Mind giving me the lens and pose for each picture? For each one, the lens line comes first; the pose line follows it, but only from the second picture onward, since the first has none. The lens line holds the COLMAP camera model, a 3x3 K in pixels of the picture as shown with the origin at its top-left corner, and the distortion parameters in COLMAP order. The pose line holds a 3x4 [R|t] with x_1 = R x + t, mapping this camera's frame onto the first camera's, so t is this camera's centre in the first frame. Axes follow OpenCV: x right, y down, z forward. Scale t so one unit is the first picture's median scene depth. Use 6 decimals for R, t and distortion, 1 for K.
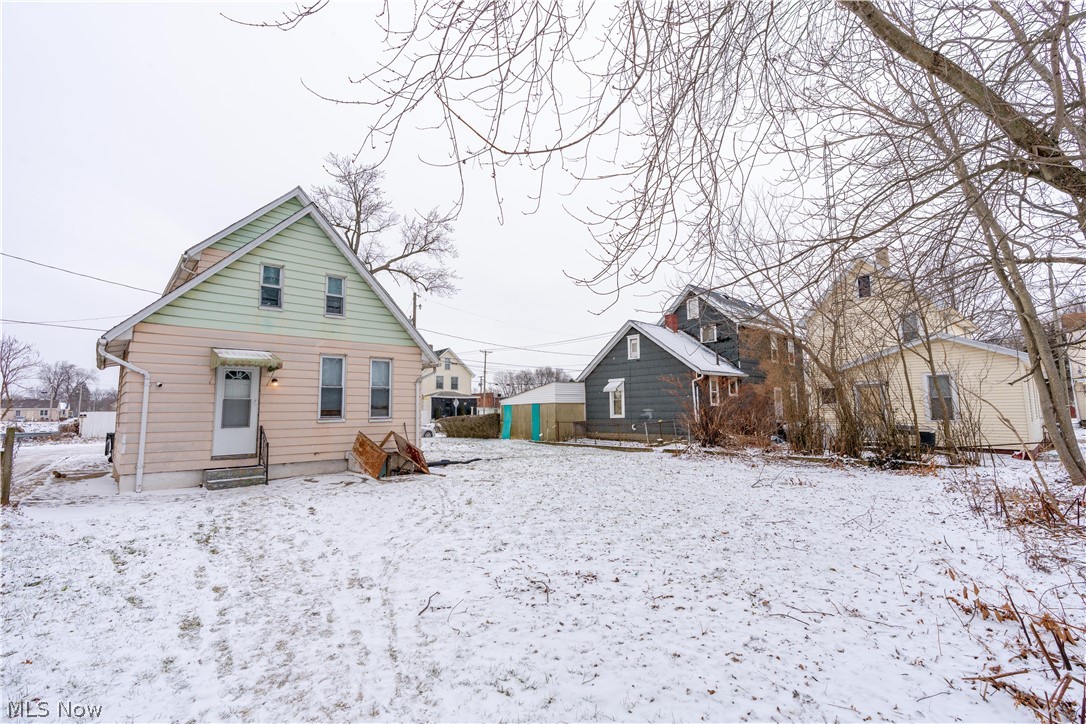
lens RADIAL K [[485.7, 0, 543.2], [0, 485.7, 360.0], [0, 0, 1]] dist [-0.000279, -0.000012]
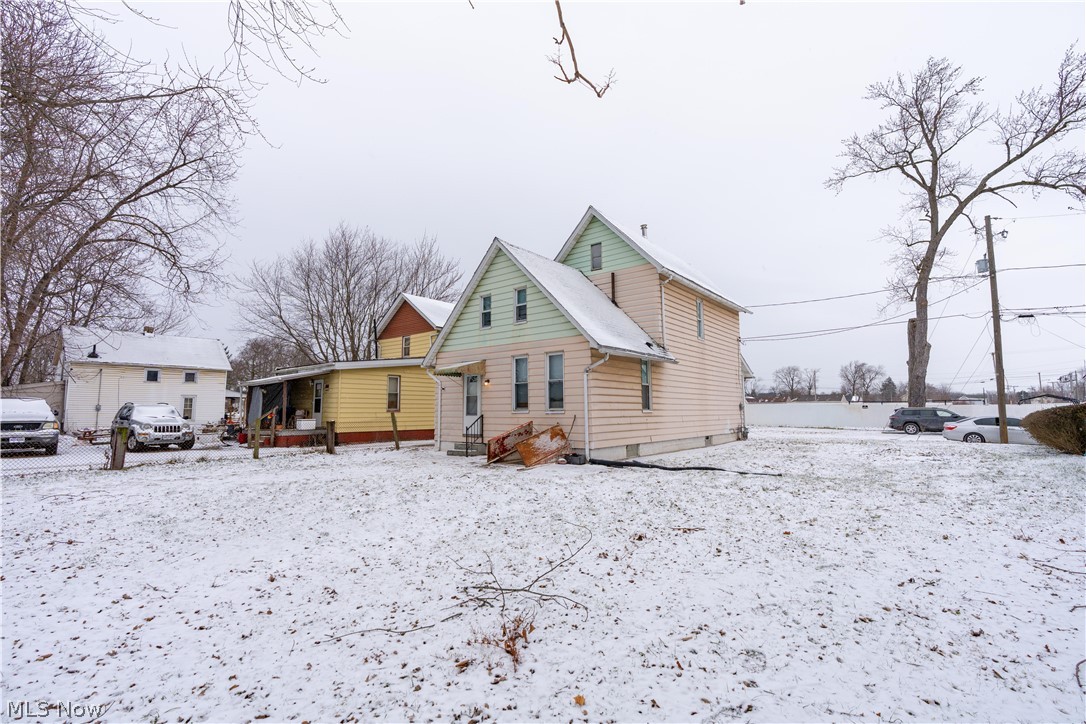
lens RADIAL K [[485.7, 0, 542.7], [0, 485.7, 364.5], [0, 0, 1]] dist [-0.000279, -0.000012]
pose [[0.155613, -0.083598, -0.984274, 0.731373], [0.108898, 0.991791, -0.067020, 0.095343], [0.981797, -0.096756, 0.163440, 0.860906]]
